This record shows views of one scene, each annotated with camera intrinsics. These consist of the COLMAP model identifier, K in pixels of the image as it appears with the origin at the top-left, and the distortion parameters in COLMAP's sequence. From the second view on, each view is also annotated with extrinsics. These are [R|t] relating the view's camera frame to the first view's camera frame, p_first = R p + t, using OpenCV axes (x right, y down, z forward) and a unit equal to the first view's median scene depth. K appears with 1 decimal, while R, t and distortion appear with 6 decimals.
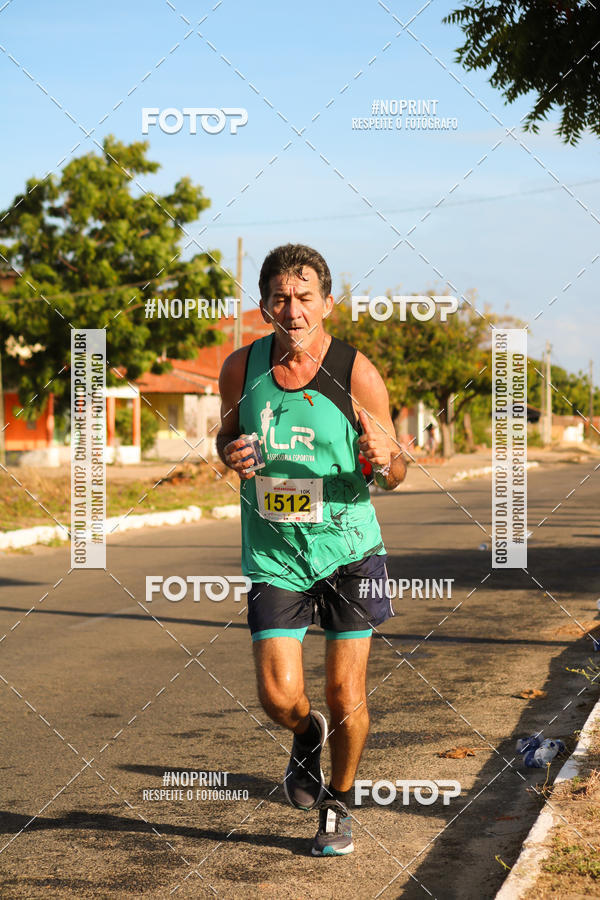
lens RADIAL K [[3770.4, 0, 297.3], [0, 3770.4, 449.7], [0, 0, 1]] dist [-0.009004, 0.989981]
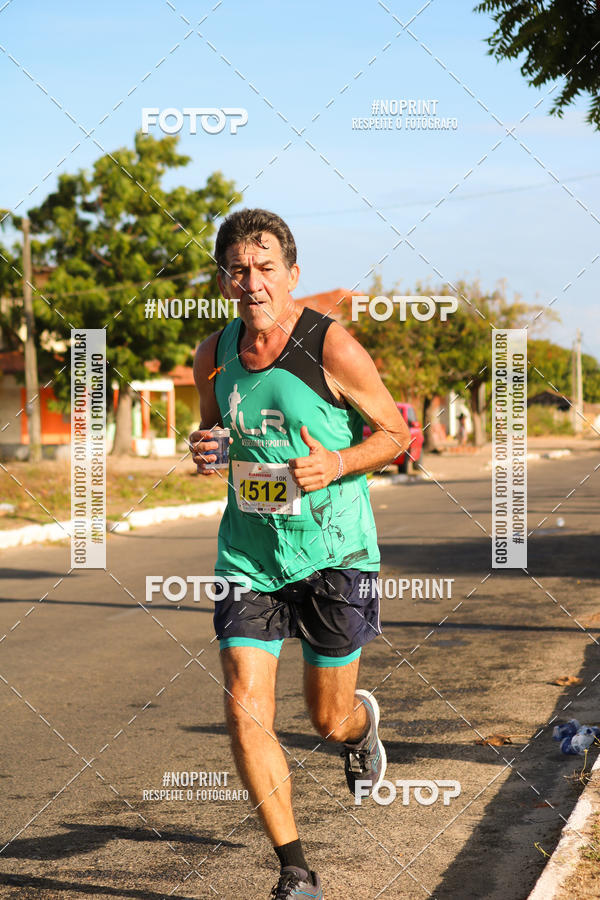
lens RADIAL K [[3529.7, 0, 297.9], [0, 3529.7, 435.0], [0, 0, 1]] dist [0.473022, 2.855959]
pose [[0.999779, -0.010788, -0.018045, 0.008247], [0.010752, 0.999940, -0.002083, 0.000440], [0.018067, 0.001889, 0.999835, 0.053402]]
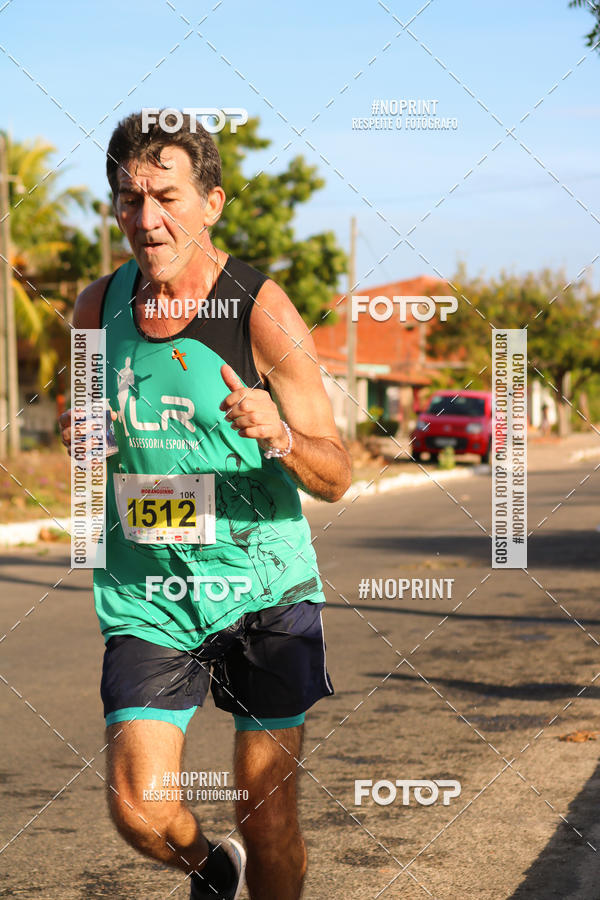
lens RADIAL K [[3318.1, 0, 299.5], [0, 3318.1, 399.5], [0, 0, 1]] dist [0.514827, -2.229651]
pose [[0.998673, -0.003761, -0.051363, 0.015198], [0.003297, 0.999953, -0.009104, -0.000109], [0.051395, 0.008922, 0.998639, 0.123604]]
